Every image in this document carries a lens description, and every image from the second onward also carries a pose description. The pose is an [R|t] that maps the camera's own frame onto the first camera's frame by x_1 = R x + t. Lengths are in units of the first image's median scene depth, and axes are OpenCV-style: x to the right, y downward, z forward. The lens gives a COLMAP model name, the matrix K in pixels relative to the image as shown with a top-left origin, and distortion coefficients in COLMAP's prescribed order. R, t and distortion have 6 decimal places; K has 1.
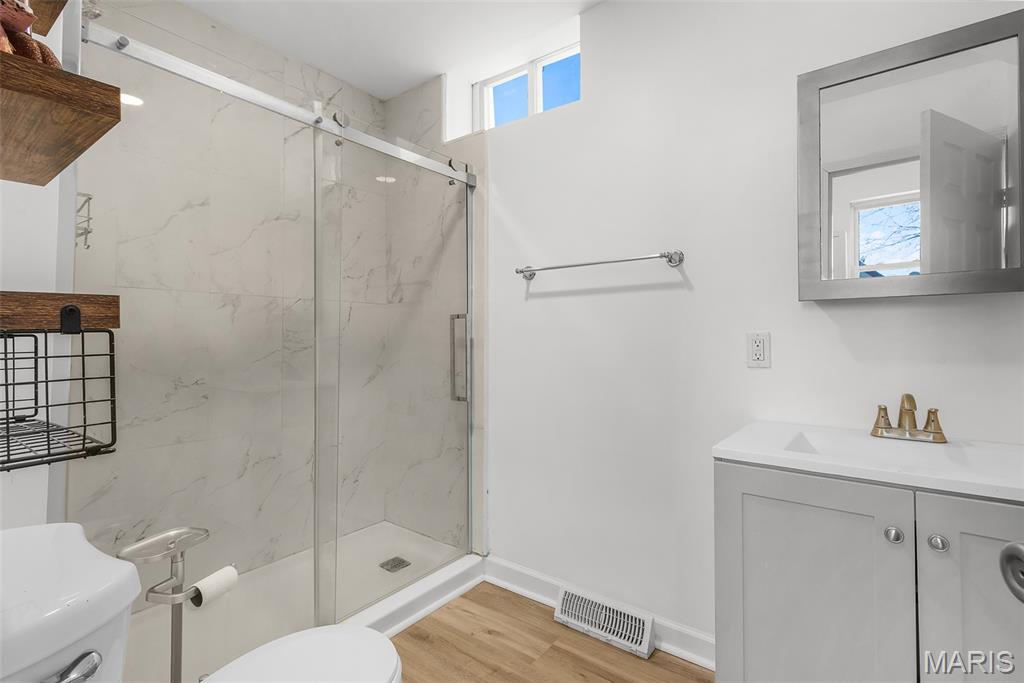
lens RADIAL K [[489.2, 0, 513.4], [0, 489.2, 335.7], [0, 0, 1]] dist [0.010540, -0.000069]
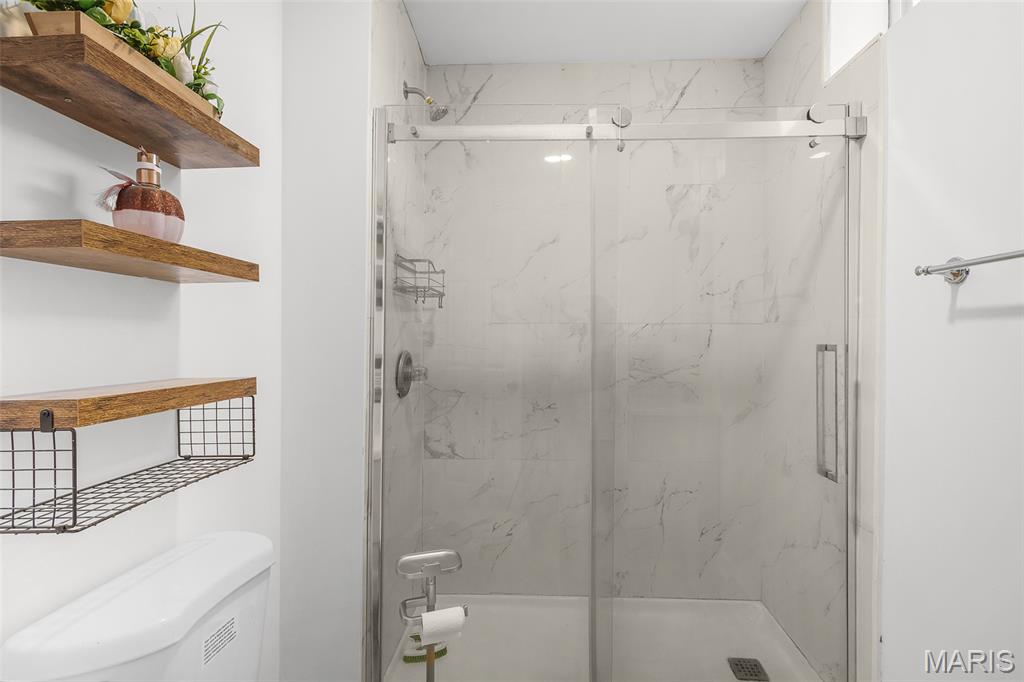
lens RADIAL K [[489.2, 0, 514.8], [0, 489.2, 346.2], [0, 0, 1]] dist [0.010540, -0.000069]
pose [[0.572925, 0.014279, -0.819483, 0.184433], [0.003467, 0.999797, 0.019845, -0.056029], [0.819601, -0.014211, 0.572759, 0.291674]]
